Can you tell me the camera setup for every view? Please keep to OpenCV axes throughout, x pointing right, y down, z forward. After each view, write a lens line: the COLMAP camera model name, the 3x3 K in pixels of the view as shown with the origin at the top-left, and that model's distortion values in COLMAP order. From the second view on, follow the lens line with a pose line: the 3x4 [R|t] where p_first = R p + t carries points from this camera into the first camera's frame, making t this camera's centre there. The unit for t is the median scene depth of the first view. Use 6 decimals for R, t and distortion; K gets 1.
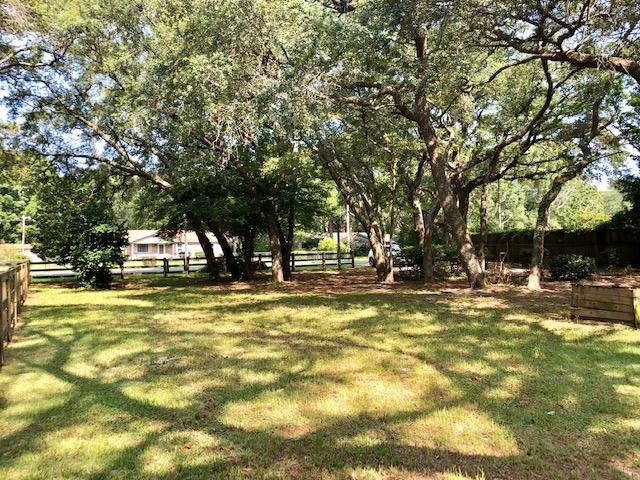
lens RADIAL K [[532.1, 0, 320.0], [0, 532.1, 240.0], [0, 0, 1]] dist [0.066330, -0.068881]
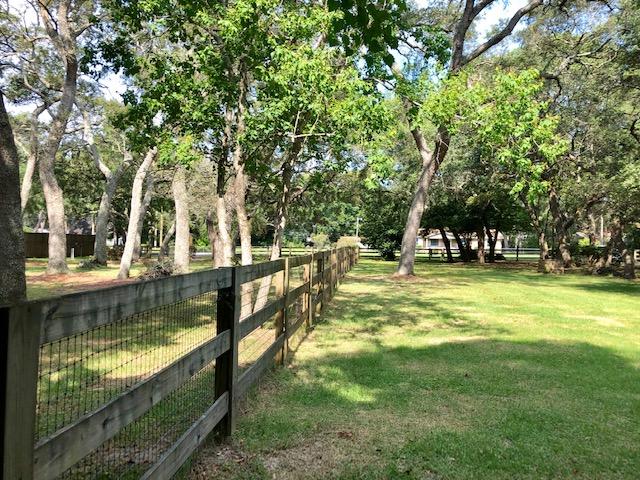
lens RADIAL K [[532.1, 0, 320.0], [0, 532.1, 240.0], [0, 0, 1]] dist [0.066330, -0.068881]
pose [[0.840084, 0.033778, -0.541404, 0.364378], [-0.028174, 0.999429, 0.018638, -0.016112], [0.541724, -0.000404, 0.840556, -0.661130]]
